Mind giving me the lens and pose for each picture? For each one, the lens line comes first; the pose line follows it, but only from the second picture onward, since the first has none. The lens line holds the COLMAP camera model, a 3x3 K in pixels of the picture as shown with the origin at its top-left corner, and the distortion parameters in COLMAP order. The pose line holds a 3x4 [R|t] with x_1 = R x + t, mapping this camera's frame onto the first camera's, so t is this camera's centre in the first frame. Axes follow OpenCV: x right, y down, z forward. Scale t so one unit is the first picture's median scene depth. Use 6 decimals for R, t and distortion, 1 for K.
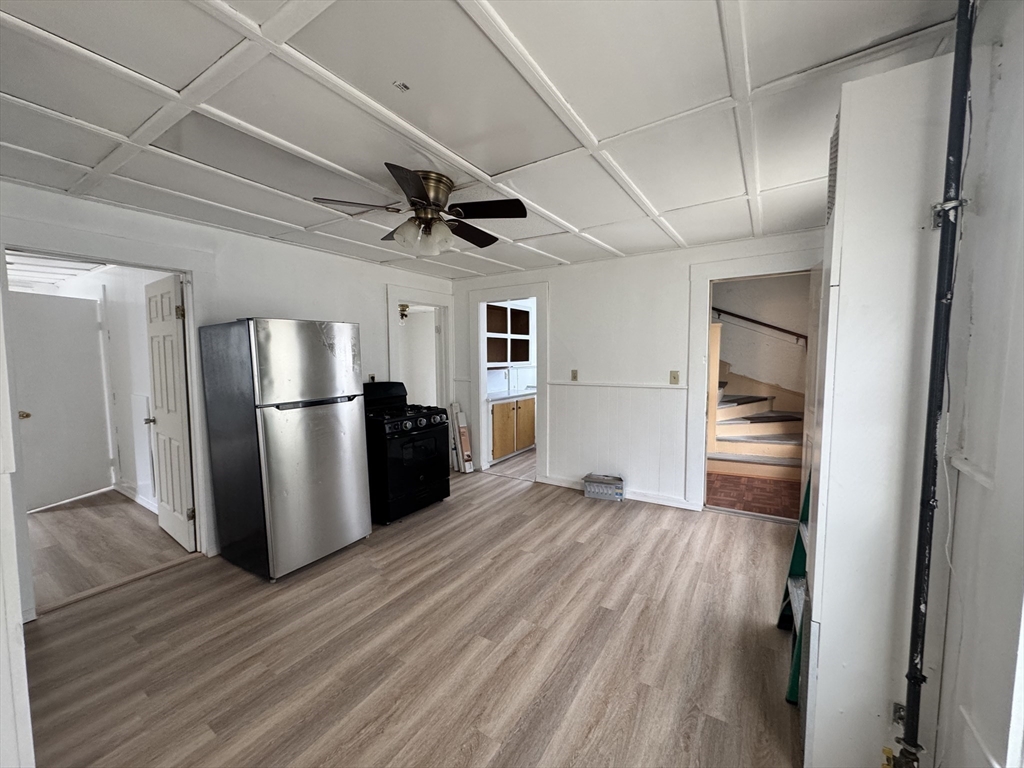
lens RADIAL K [[404.0, 0, 511.9], [0, 404.0, 374.5], [0, 0, 1]] dist [-0.002914, 0.000654]
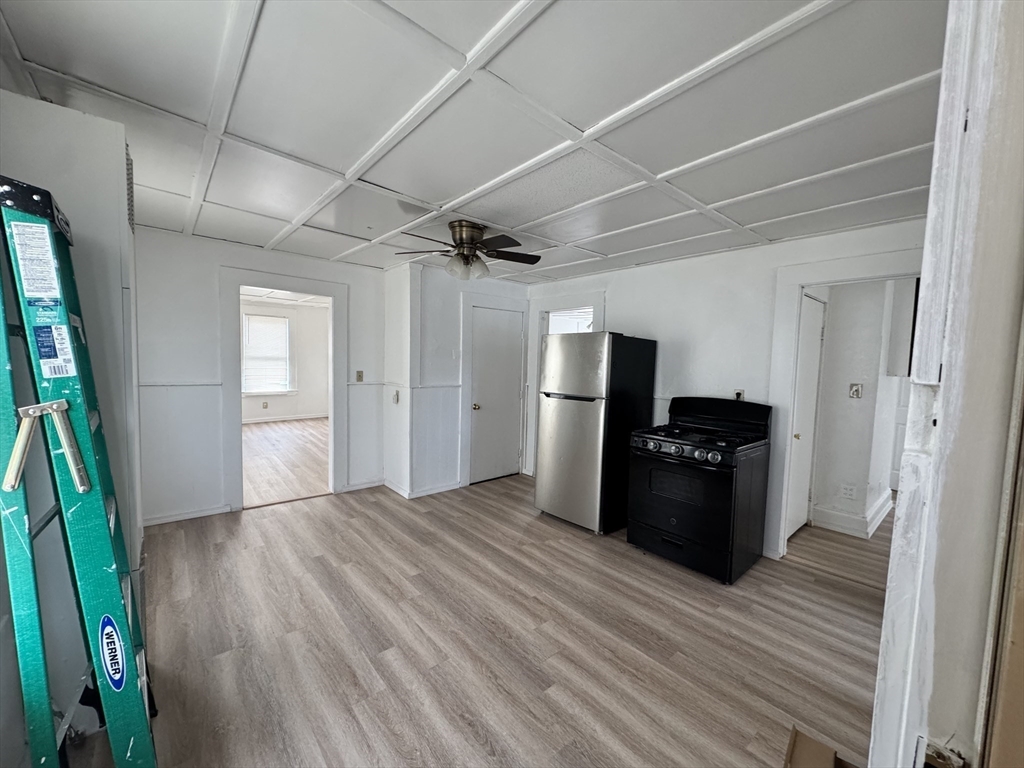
lens RADIAL K [[404.0, 0, 517.1], [0, 404.0, 381.5], [0, 0, 1]] dist [-0.002914, 0.000654]
pose [[-0.274677, 0.047184, -0.960378, 0.889339], [-0.078200, 0.994390, 0.071221, -0.065560], [0.958351, 0.094664, -0.269447, 1.342022]]
